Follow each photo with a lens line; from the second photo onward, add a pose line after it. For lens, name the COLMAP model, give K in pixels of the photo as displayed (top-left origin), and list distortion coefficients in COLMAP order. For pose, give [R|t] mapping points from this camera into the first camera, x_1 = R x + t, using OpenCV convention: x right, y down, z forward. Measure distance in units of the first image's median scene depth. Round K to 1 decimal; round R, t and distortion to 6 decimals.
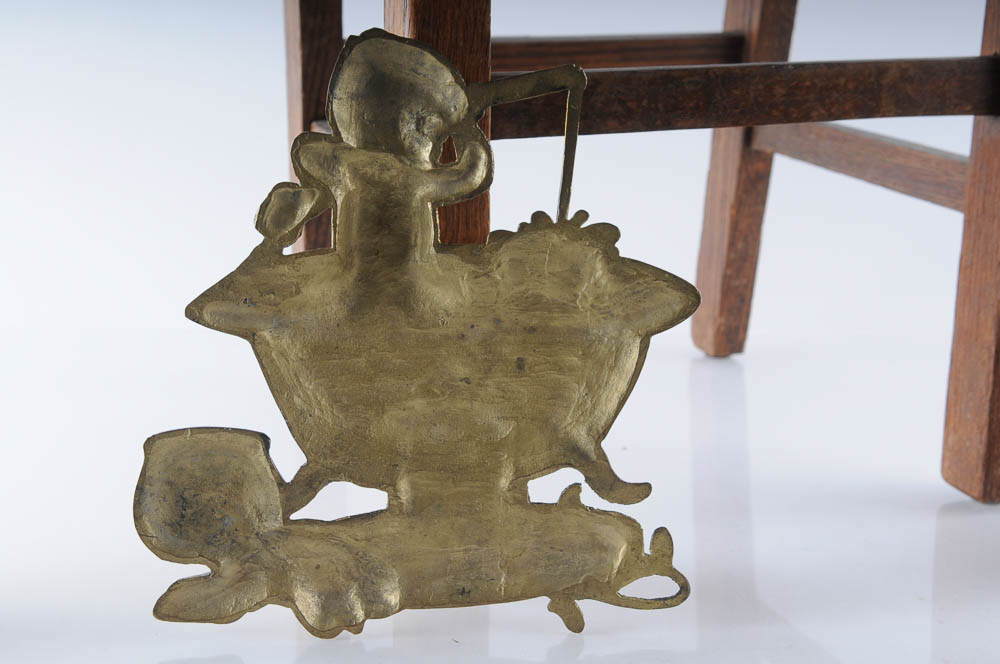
lens RADIAL K [[1754.9, 0, 495.0], [0, 1754.9, 330.0], [0, 0, 1]] dist [0.215685, 0.000000]
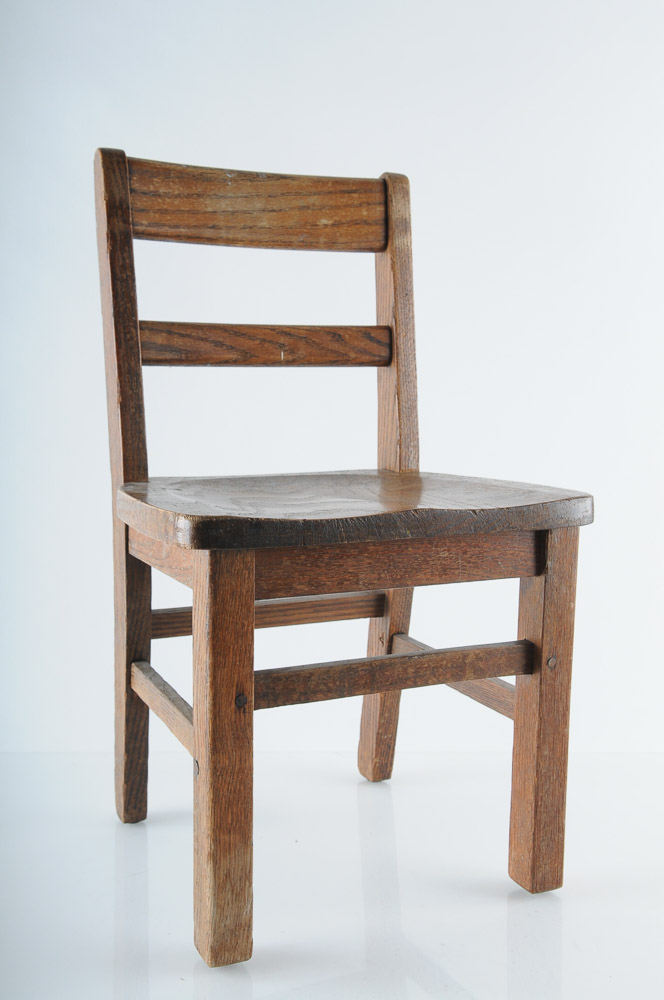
lens RADIAL K [[1257.2, 0, 331.0], [0, 1257.2, 499.0], [0, 0, 1]] dist [0.042802, 0.000000]
pose [[0.994210, -0.011801, 0.106801, -0.048746], [0.025682, 0.991242, -0.129540, -0.130269], [-0.104337, 0.131533, 0.985806, -0.245135]]
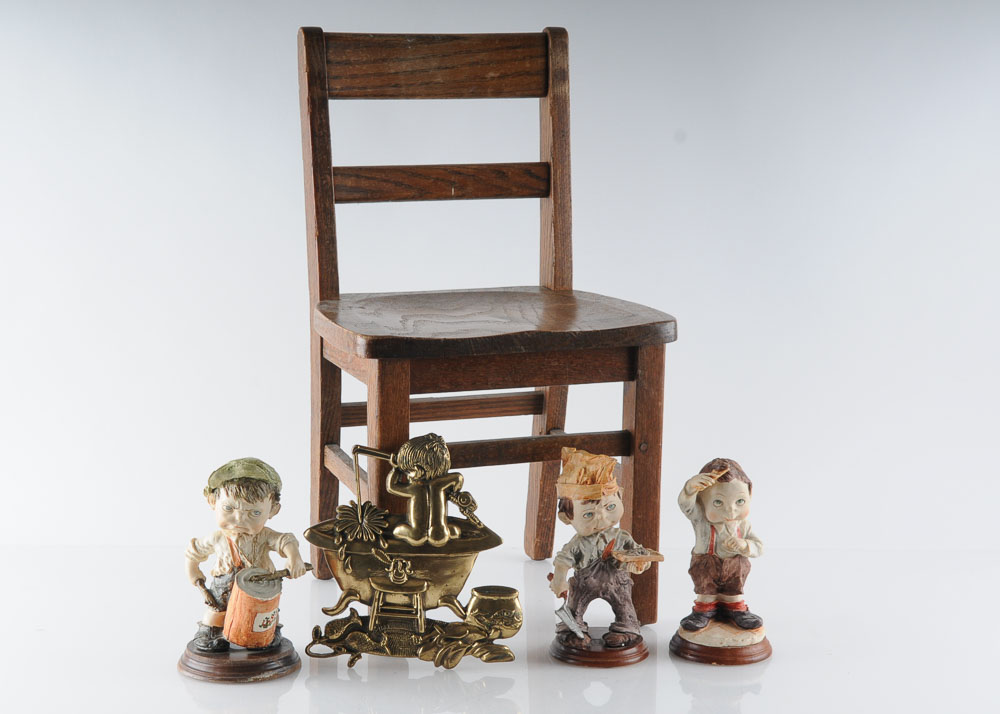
lens RADIAL K [[2148.0, 0, 500.4], [0, 2148.0, 357.6], [0, 0, 1]] dist [0.115836, 0.000000]
pose [[0.999593, -0.001145, 0.028499, 0.033584], [0.003362, 0.996959, -0.077857, -0.028450], [-0.028323, 0.077921, 0.996557, -1.746010]]
